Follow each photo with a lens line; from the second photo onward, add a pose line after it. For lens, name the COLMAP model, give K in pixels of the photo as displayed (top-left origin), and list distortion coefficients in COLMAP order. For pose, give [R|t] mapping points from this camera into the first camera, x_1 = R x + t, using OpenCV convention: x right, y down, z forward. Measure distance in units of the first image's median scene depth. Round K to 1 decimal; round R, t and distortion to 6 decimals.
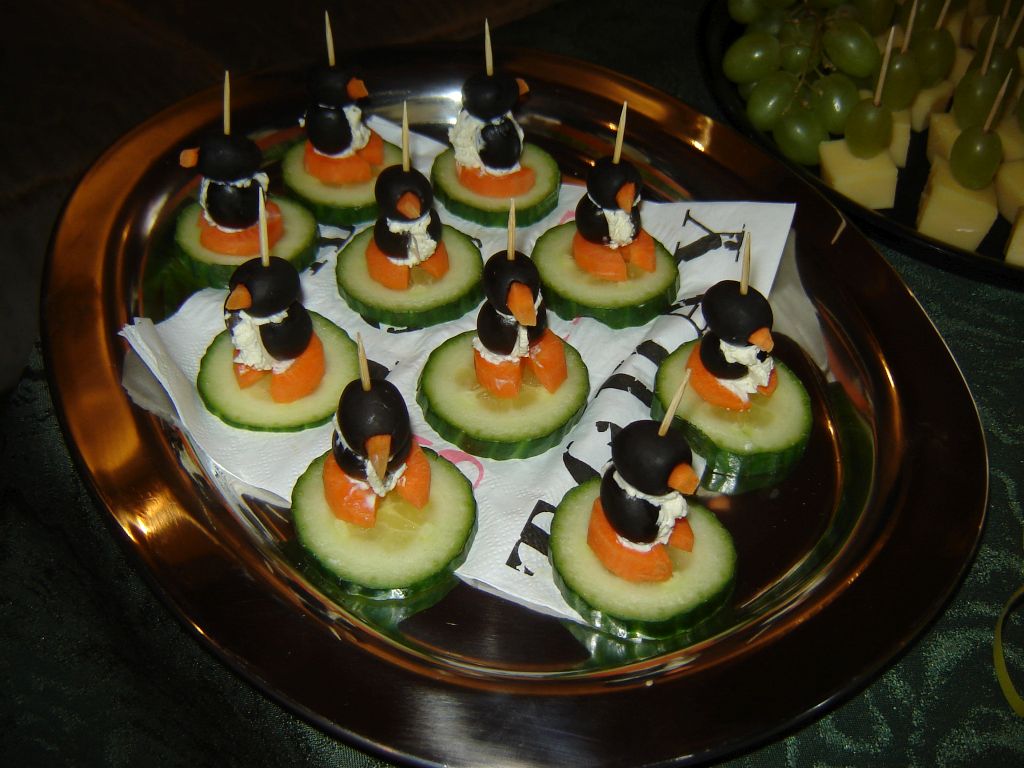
lens RADIAL K [[1151.7, 0, 512.0], [0, 1151.7, 384.0], [0, 0, 1]] dist [-0.138125, 0.000208]
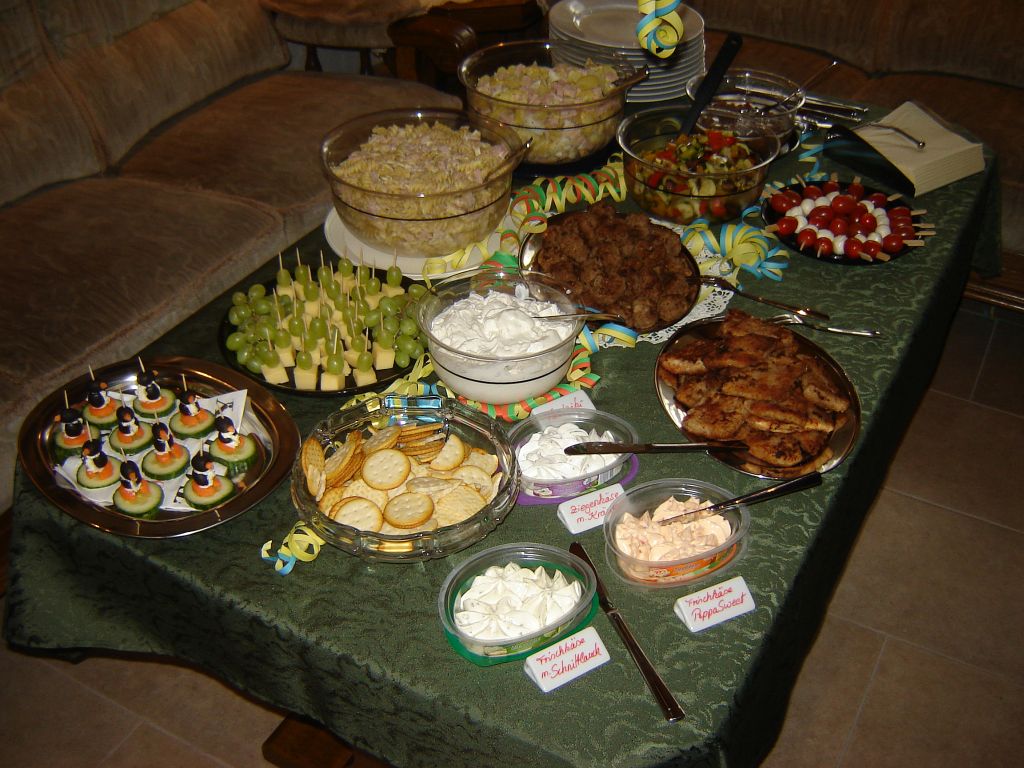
lens RADIAL K [[1151.7, 0, 512.0], [0, 1151.7, 384.0], [0, 0, 1]] dist [-0.138125, 0.000208]
pose [[0.946388, -0.226300, 0.230514, 0.234635], [0.258719, 0.958293, -0.121409, 0.447852], [-0.193425, 0.174538, 0.965465, -2.452854]]
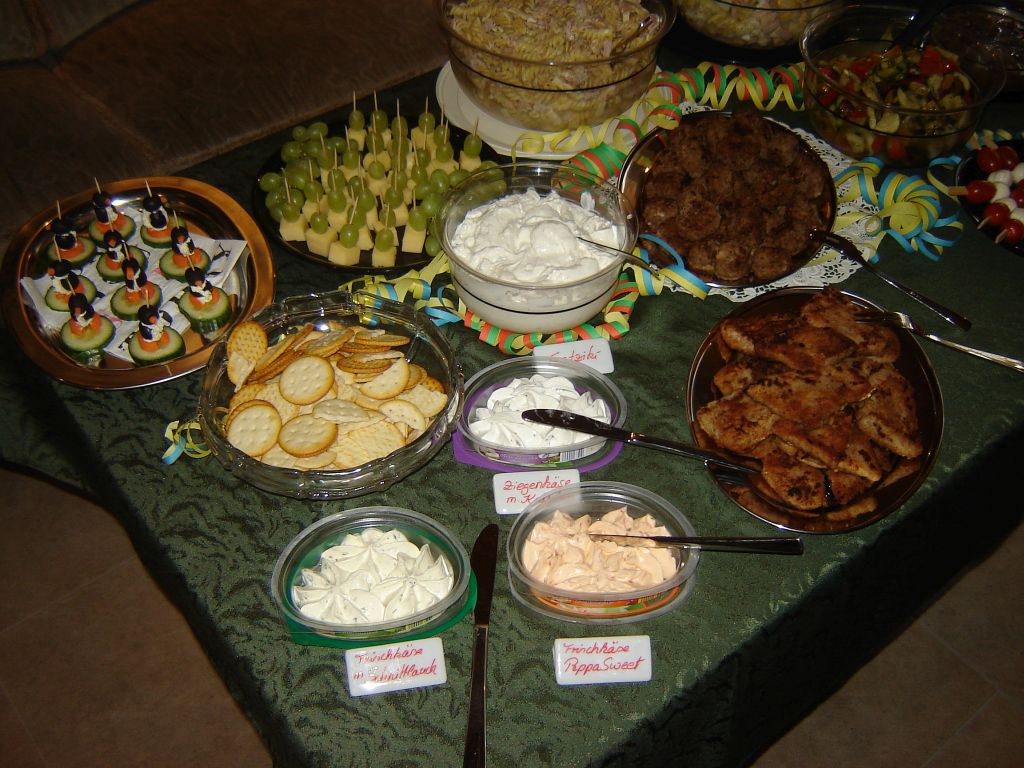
lens RADIAL K [[1151.7, 0, 512.0], [0, 1151.7, 384.0], [0, 0, 1]] dist [-0.138125, 0.000208]
pose [[0.997284, 0.018765, -0.071223, 1.227294], [-0.018521, 0.999820, 0.004087, 0.198085], [0.071287, -0.002756, 0.997452, -2.006696]]
